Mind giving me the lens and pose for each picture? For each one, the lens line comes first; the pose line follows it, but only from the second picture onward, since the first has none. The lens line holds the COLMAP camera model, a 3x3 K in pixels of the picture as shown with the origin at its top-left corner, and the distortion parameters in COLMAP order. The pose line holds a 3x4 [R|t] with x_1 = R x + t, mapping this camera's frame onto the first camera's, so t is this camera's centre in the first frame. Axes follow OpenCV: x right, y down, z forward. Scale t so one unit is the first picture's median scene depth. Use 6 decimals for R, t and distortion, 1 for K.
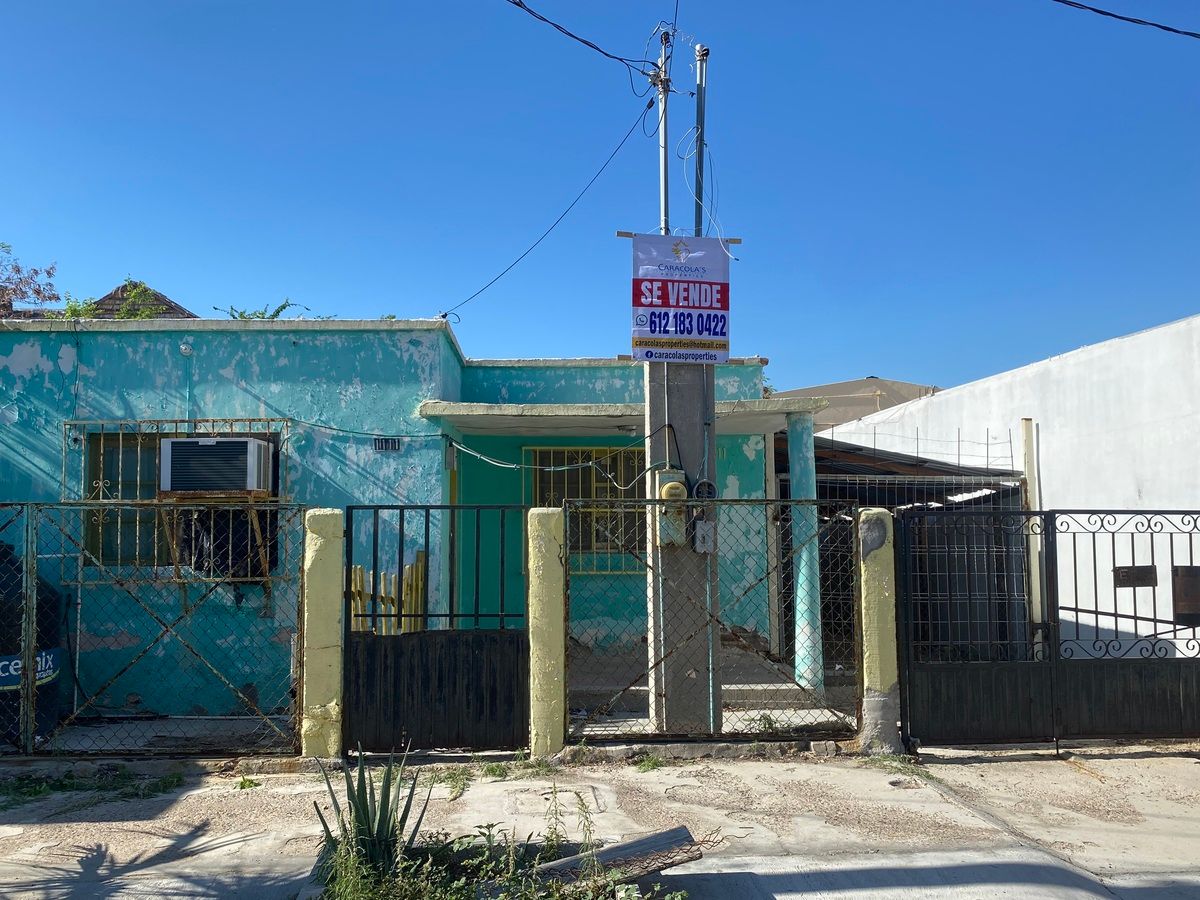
lens RADIAL K [[1045.2, 0, 601.3], [0, 1045.2, 441.7], [0, 0, 1]] dist [0.178646, -0.428493]
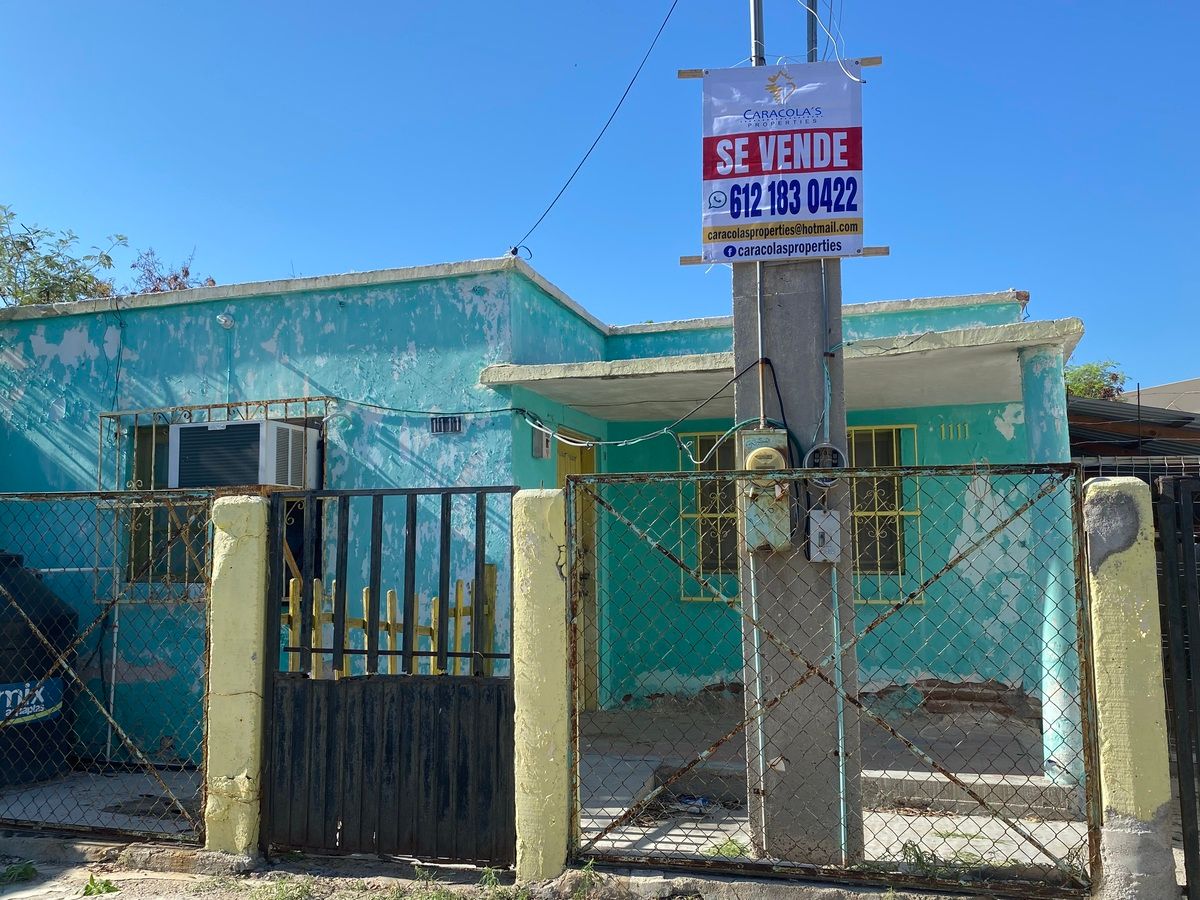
lens RADIAL K [[1043.3, 0, 600.0], [0, 1043.3, 450.0], [0, 0, 1]] dist [0.078589, -0.113263]
pose [[0.940178, -0.038328, -0.338521, 0.167753], [0.029688, 0.999089, -0.030665, 0.050313], [0.339388, 0.018781, 0.940459, 0.345217]]
